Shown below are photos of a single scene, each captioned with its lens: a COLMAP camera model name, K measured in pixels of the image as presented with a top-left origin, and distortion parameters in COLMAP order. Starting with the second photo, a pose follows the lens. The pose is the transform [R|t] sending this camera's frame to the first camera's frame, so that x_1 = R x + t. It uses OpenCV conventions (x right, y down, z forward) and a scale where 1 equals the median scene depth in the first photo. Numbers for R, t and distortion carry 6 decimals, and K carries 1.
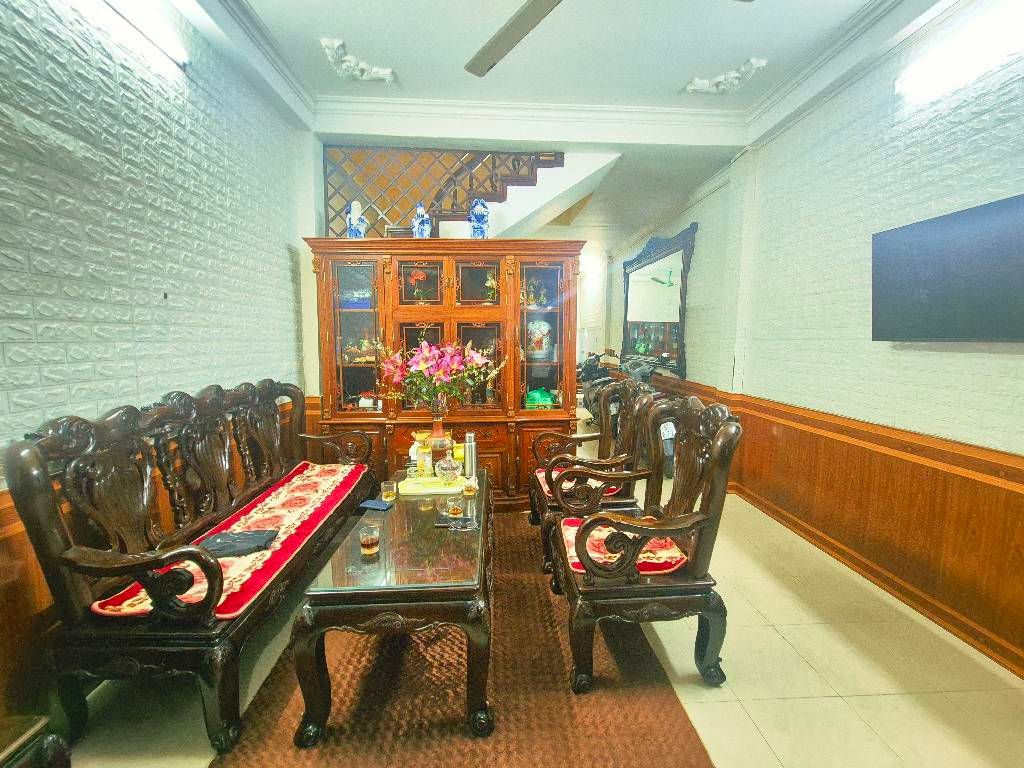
lens RADIAL K [[423.4, 0, 514.5], [0, 423.4, 377.4], [0, 0, 1]] dist [0.001823, -0.000297]
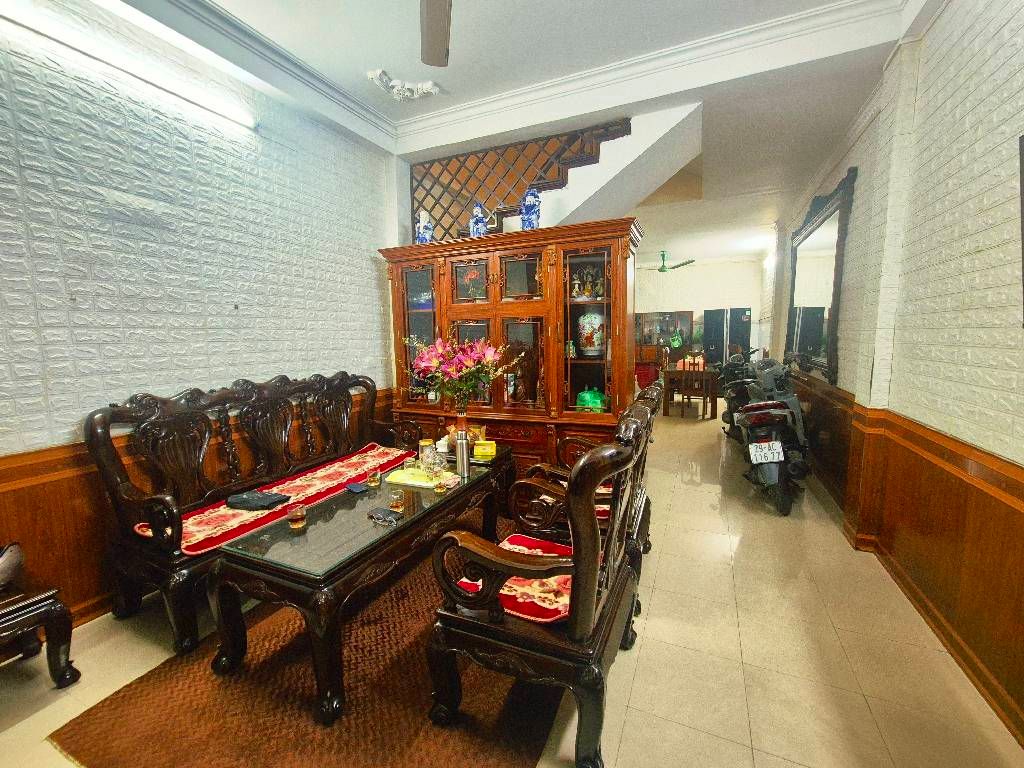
lens RADIAL K [[423.4, 0, 514.5], [0, 423.4, 377.4], [0, 0, 1]] dist [0.001823, -0.000297]
pose [[0.889157, 0.030019, -0.456616, 0.446181], [-0.025618, 0.999547, 0.015826, -0.011878], [0.456884, -0.002375, 0.889523, 0.171385]]
